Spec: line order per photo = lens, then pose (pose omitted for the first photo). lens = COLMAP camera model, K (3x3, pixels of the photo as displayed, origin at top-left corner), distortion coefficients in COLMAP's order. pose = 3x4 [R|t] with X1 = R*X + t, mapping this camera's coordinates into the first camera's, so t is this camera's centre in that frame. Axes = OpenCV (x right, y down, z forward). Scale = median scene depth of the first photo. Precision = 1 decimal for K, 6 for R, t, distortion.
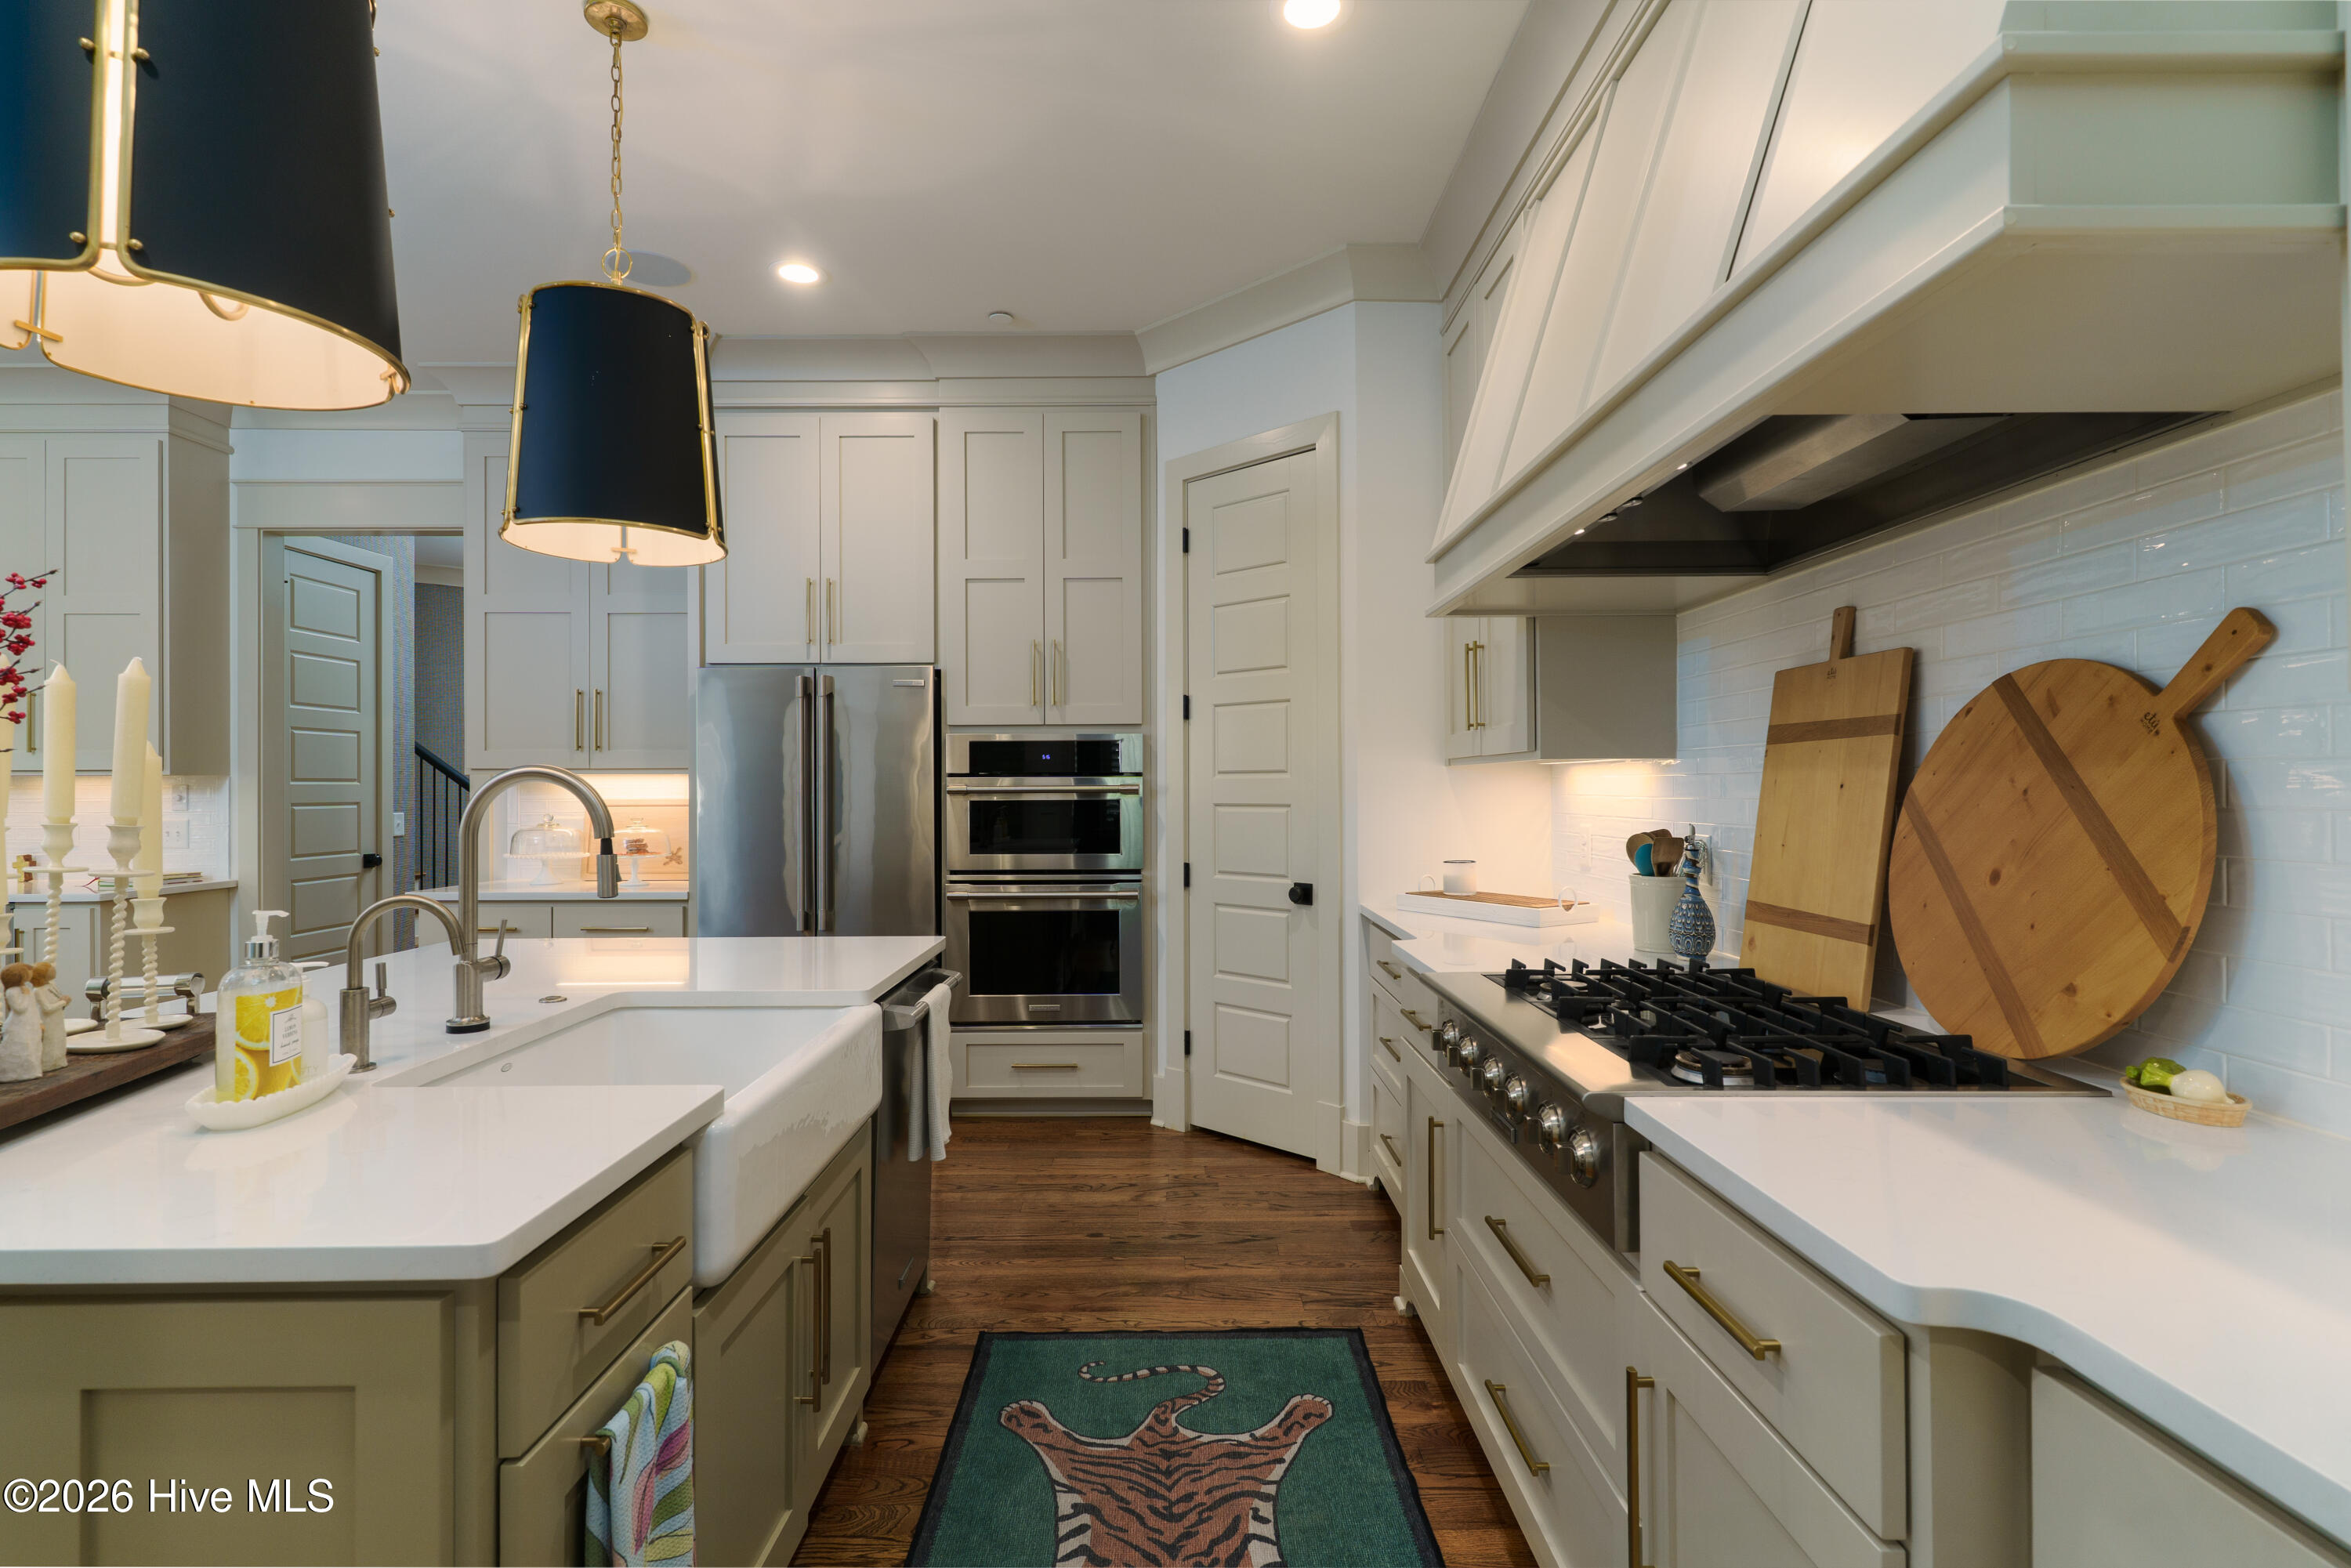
lens RADIAL K [[1123.2, 0, 1187.6], [0, 1123.2, 780.7], [0, 0, 1]] dist [0.001268, -0.000430]
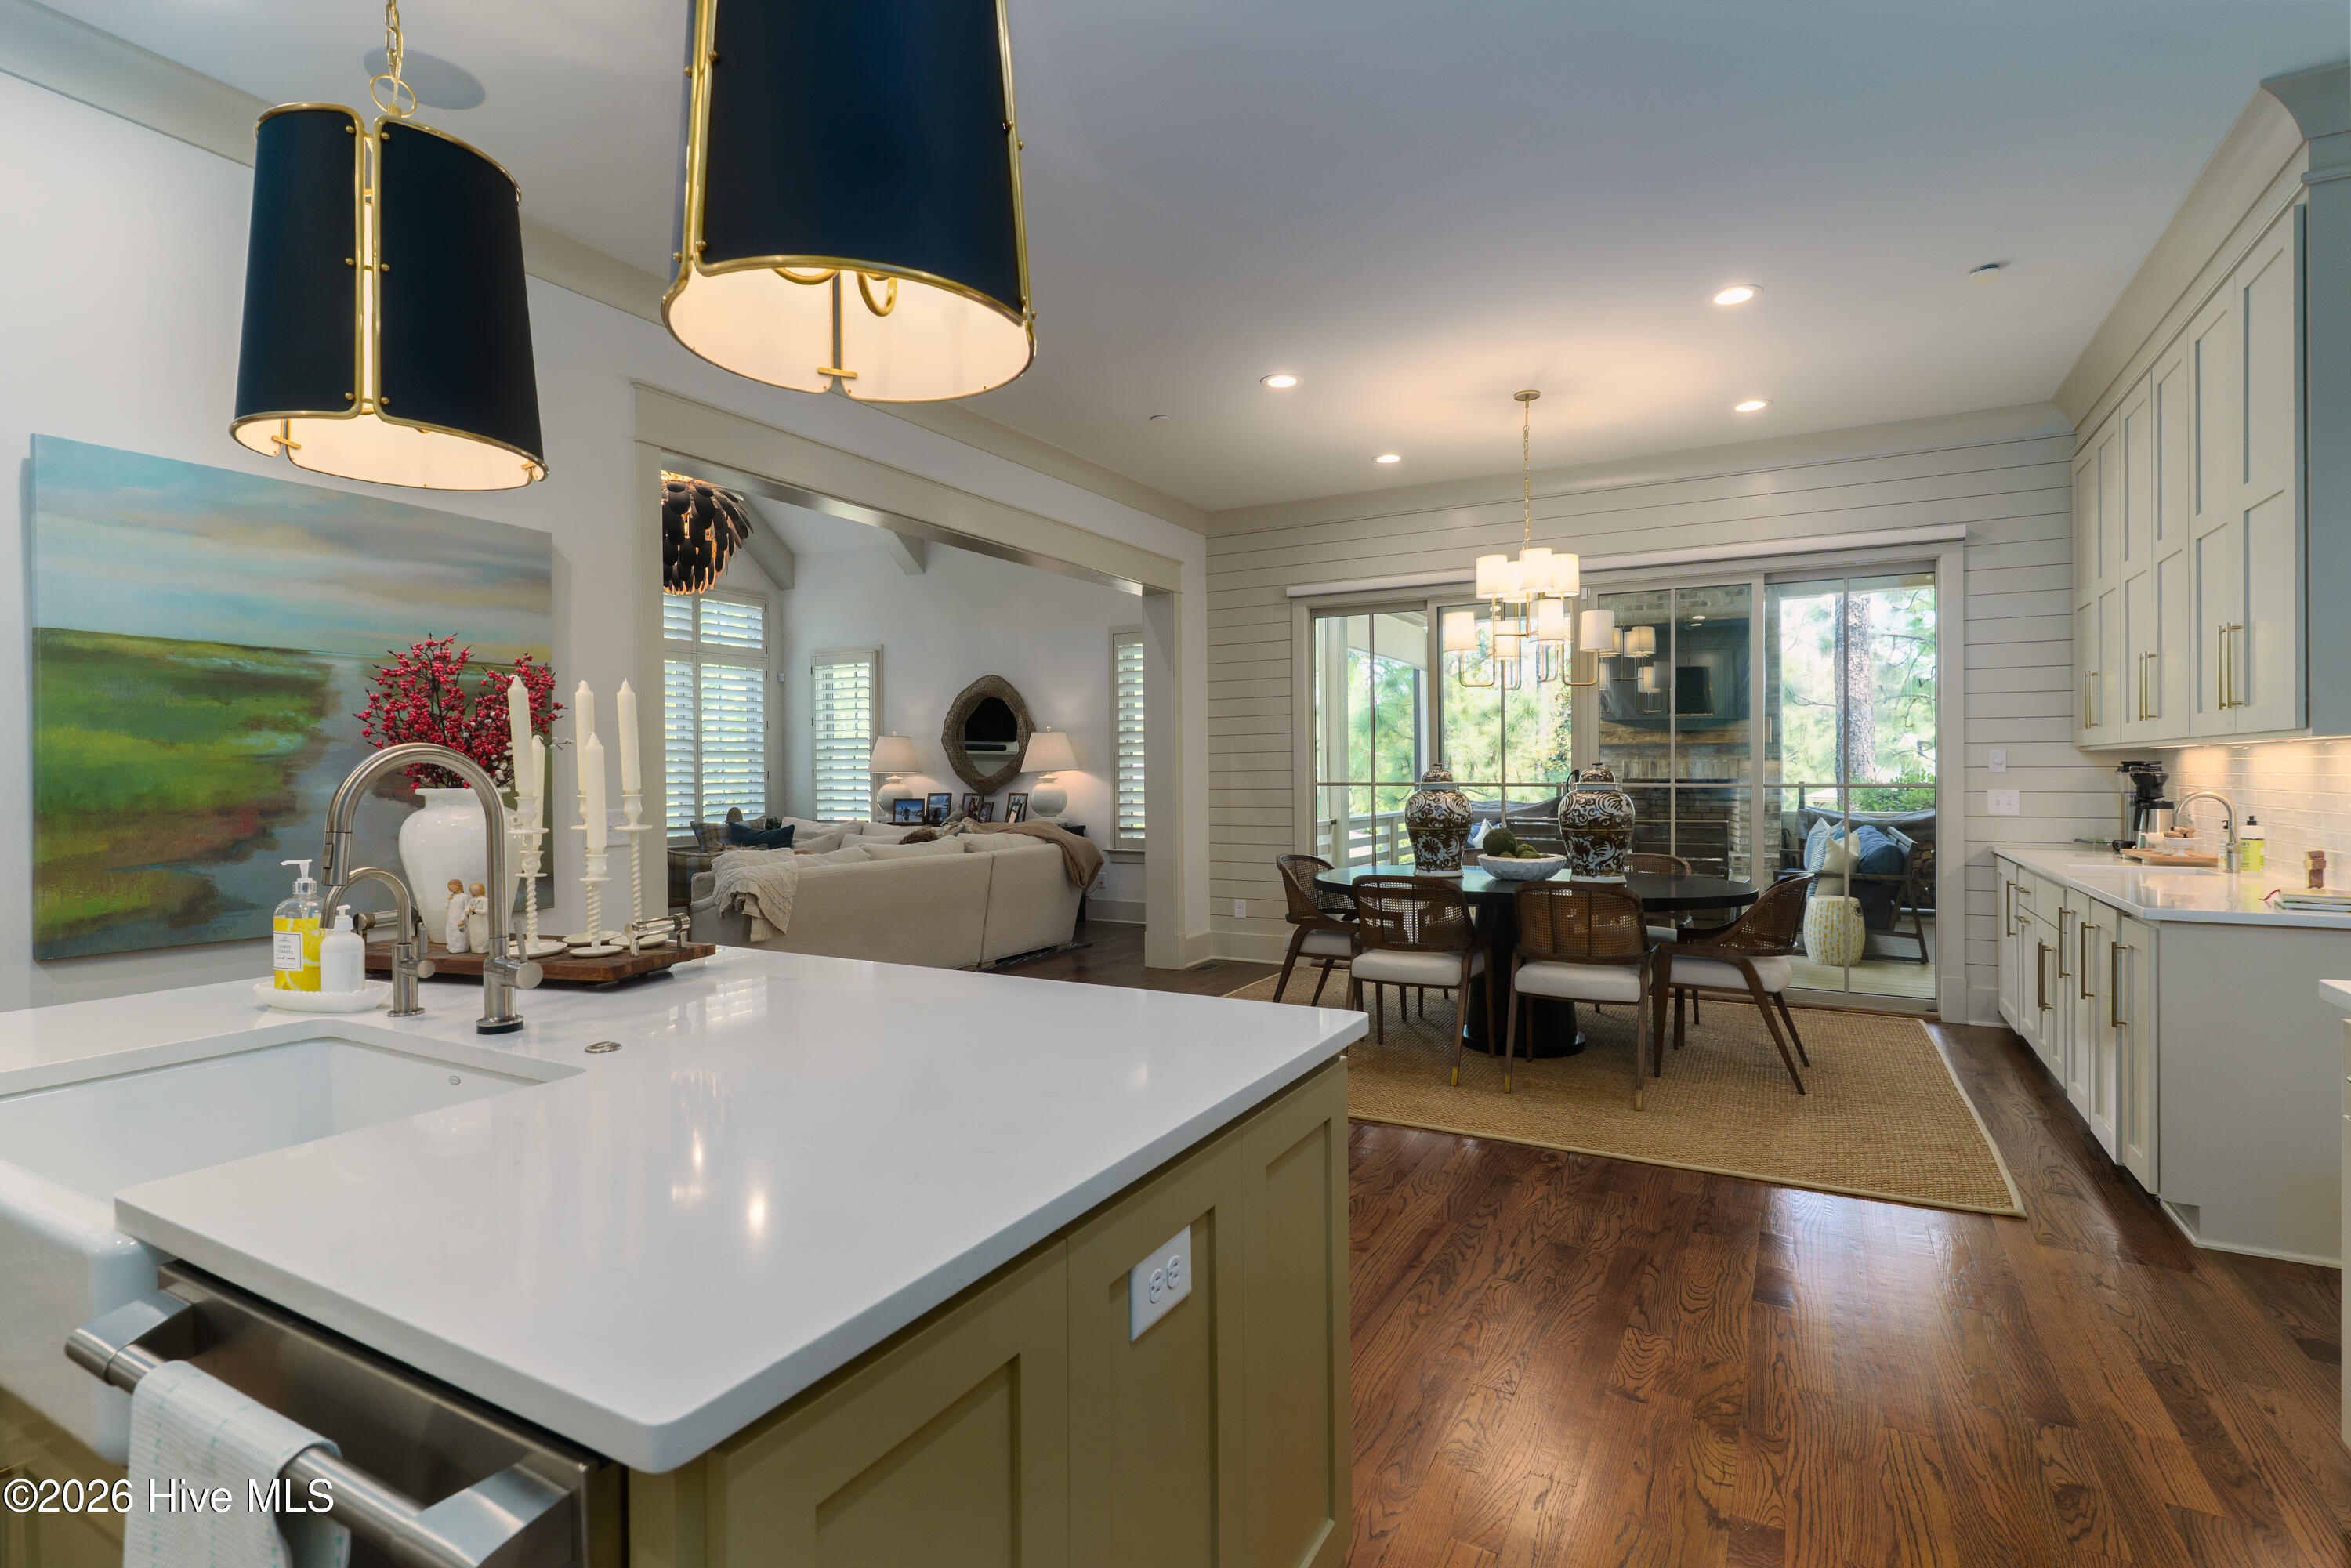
lens RADIAL K [[1123.2, 0, 1187.6], [0, 1123.2, 780.7], [0, 0, 1]] dist [0.001268, -0.000430]
pose [[-0.496433, 0.015773, -0.867932, -0.105966], [0.013694, 0.999853, 0.010338, 0.014006], [0.867967, -0.006753, -0.496576, 1.754195]]
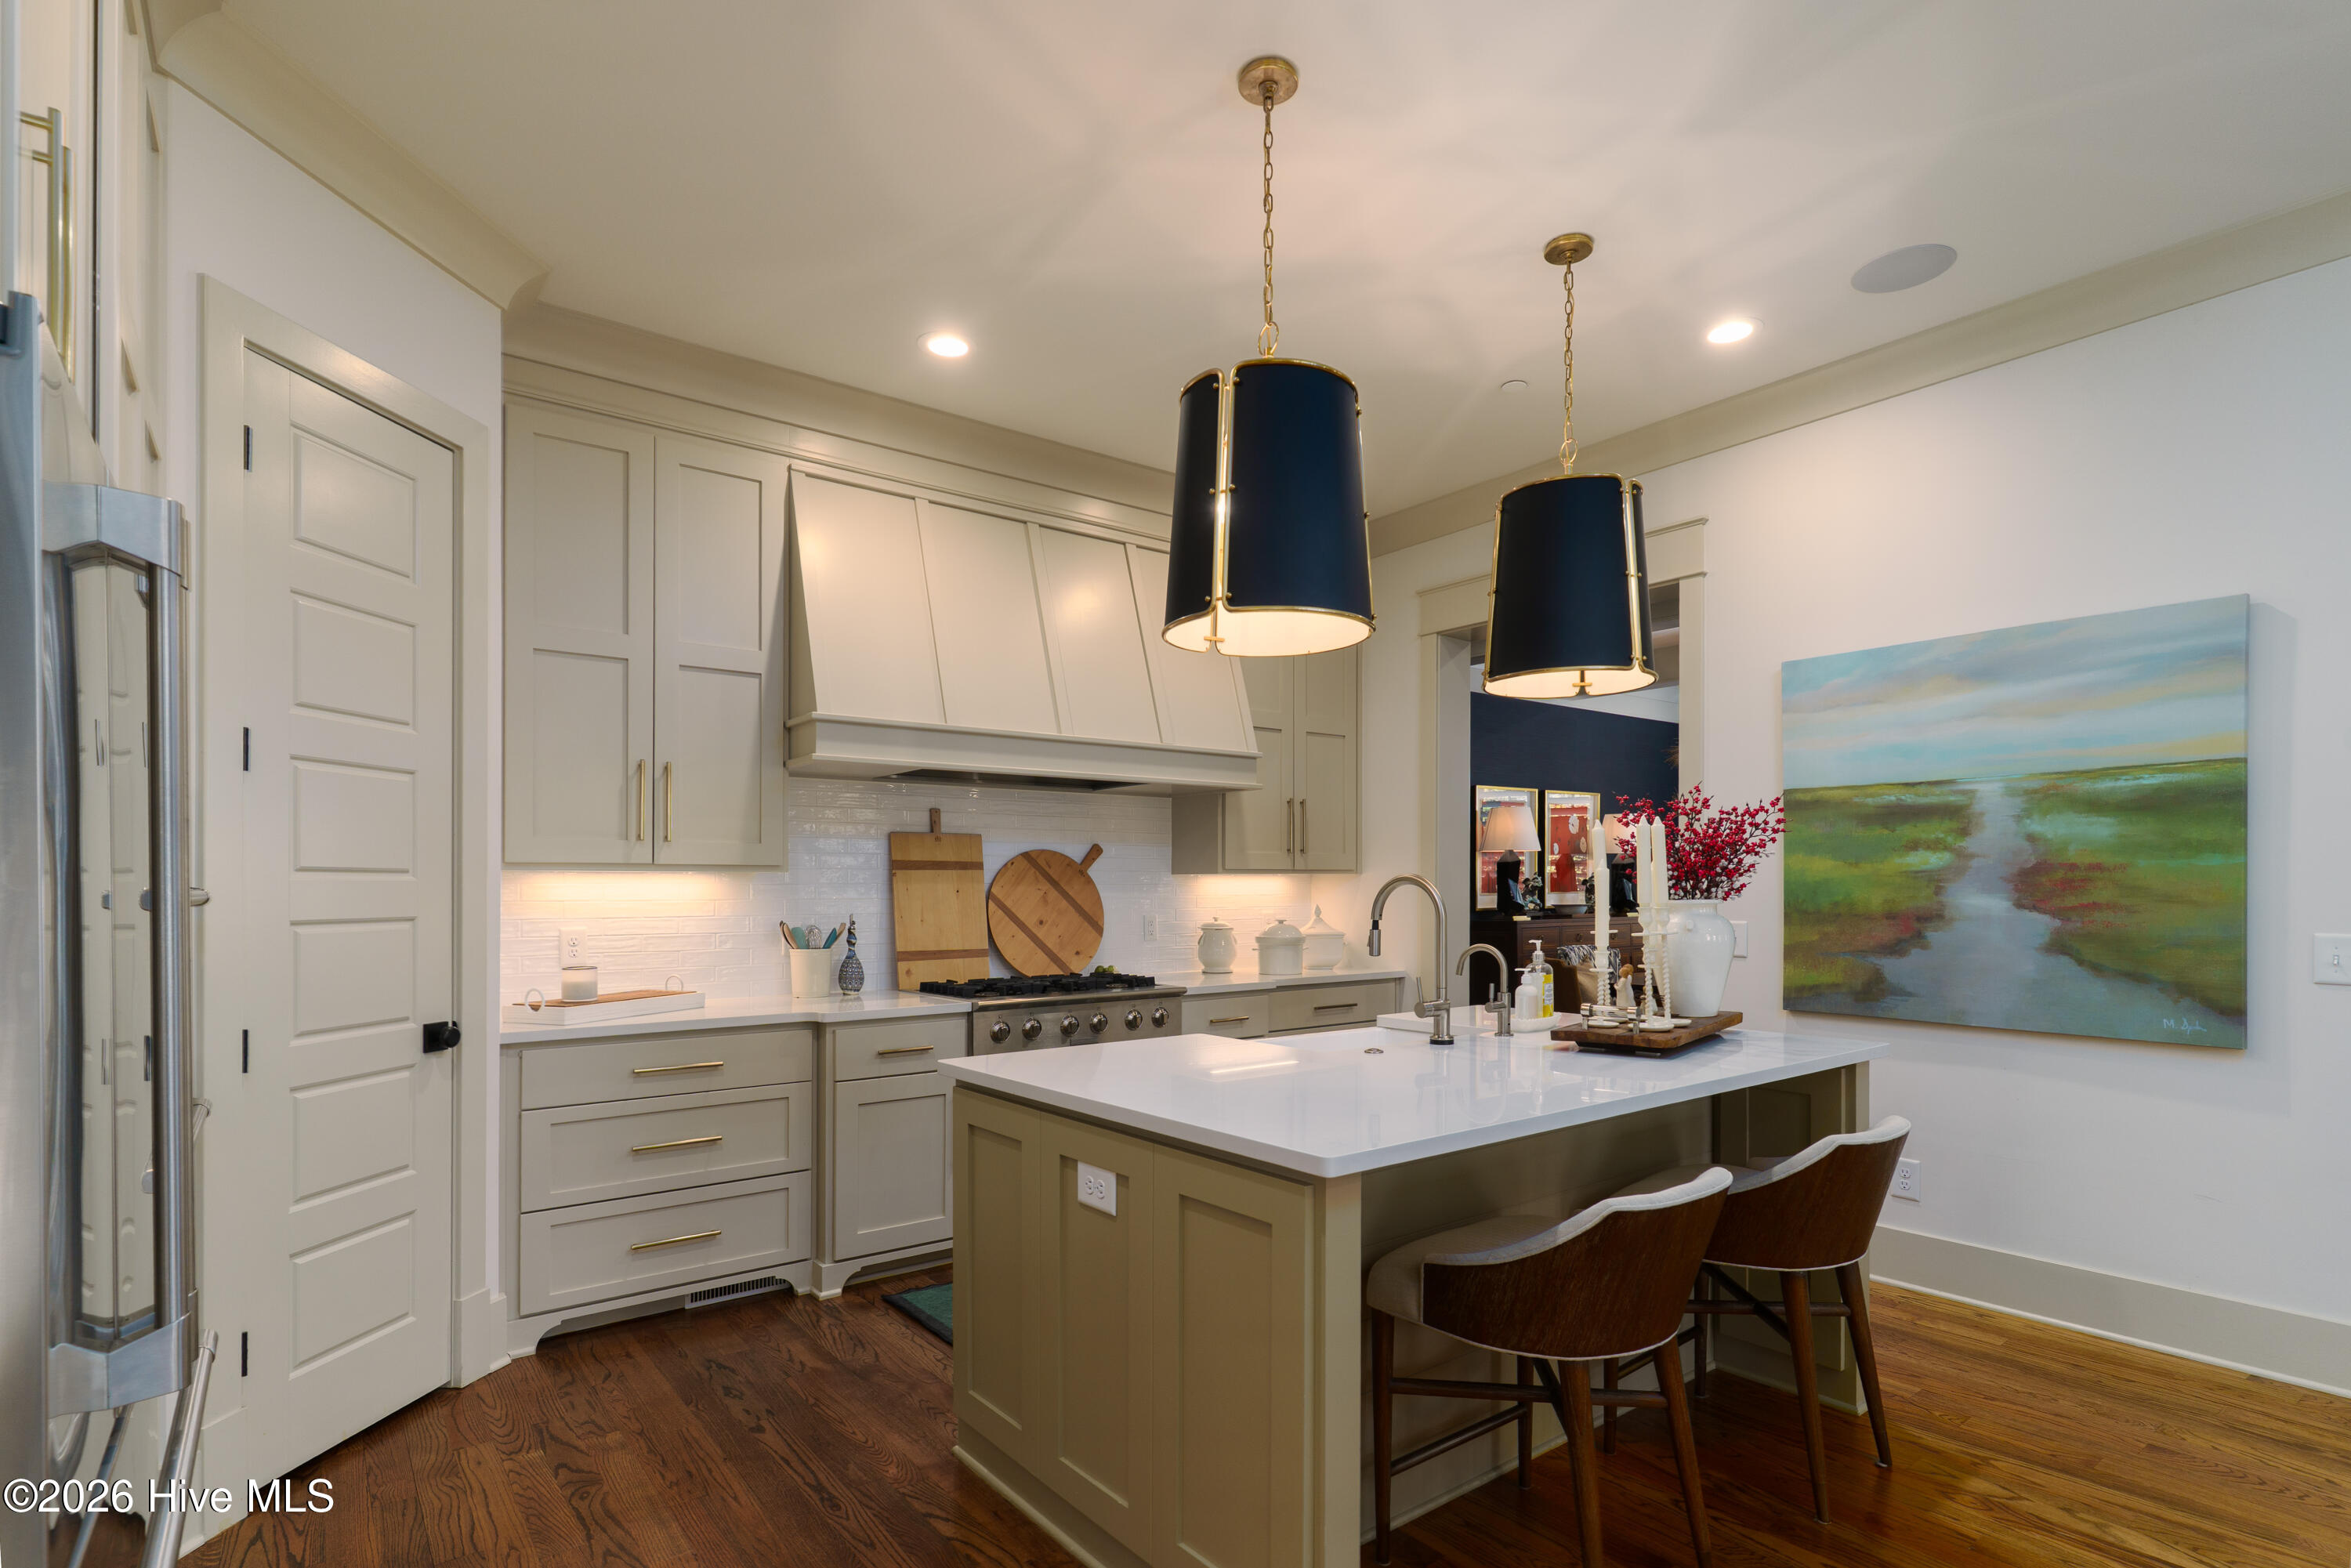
lens RADIAL K [[1149.2, 0, 1179.0], [0, 1149.2, 895.2], [0, 0, 1]] dist [0.001474, 0.000041]
pose [[-0.597731, 0.002508, 0.801693, -1.517685], [0.002552, 0.999996, -0.001225, 0.016862], [-0.801692, 0.001313, -0.597735, 2.004731]]
